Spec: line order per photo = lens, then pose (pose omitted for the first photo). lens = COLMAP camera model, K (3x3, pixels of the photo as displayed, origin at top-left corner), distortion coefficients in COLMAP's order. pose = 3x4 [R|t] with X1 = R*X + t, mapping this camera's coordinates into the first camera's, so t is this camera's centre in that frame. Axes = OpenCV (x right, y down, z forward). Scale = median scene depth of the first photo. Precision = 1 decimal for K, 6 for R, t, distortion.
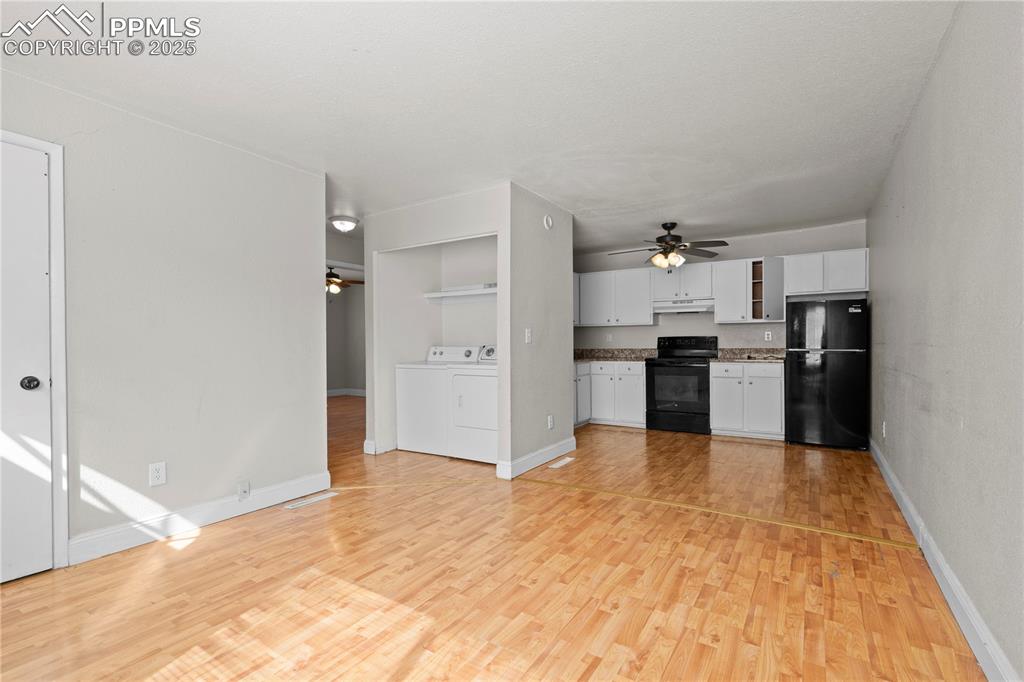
lens RADIAL K [[466.3, 0, 517.6], [0, 466.3, 343.2], [0, 0, 1]] dist [0.003917, 0.000179]
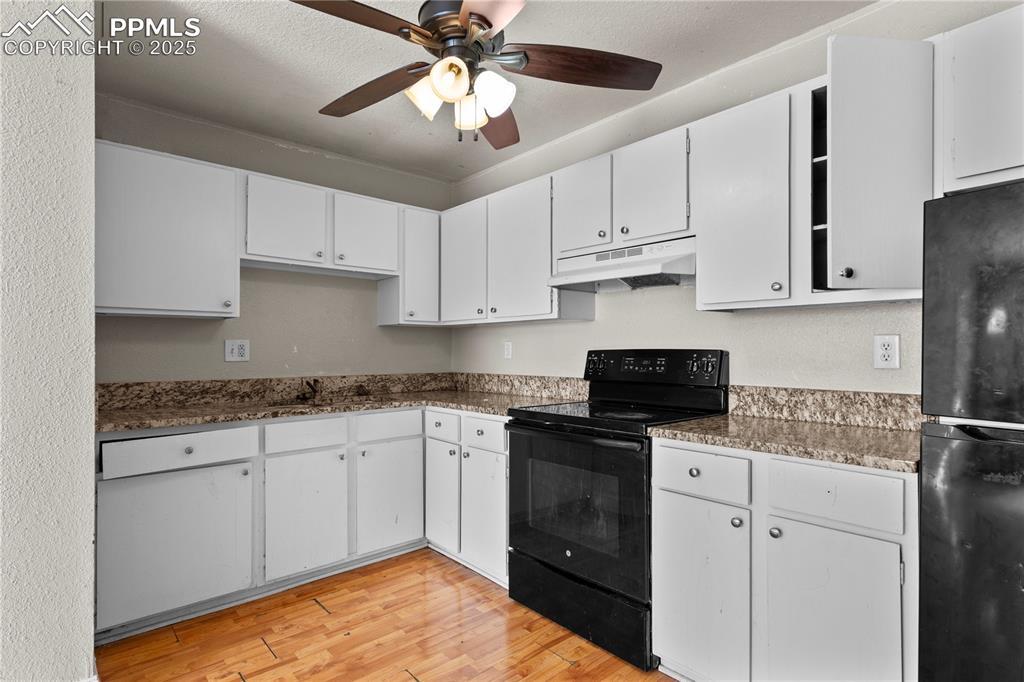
lens RADIAL K [[498.1, 0, 521.4], [0, 498.1, 352.4], [0, 0, 1]] dist [-0.004684, -0.000318]
pose [[0.966498, 0.009093, -0.256513, 0.404176], [-0.007470, 0.999945, 0.007301, -0.015771], [0.256565, -0.005140, 0.966513, 0.651663]]
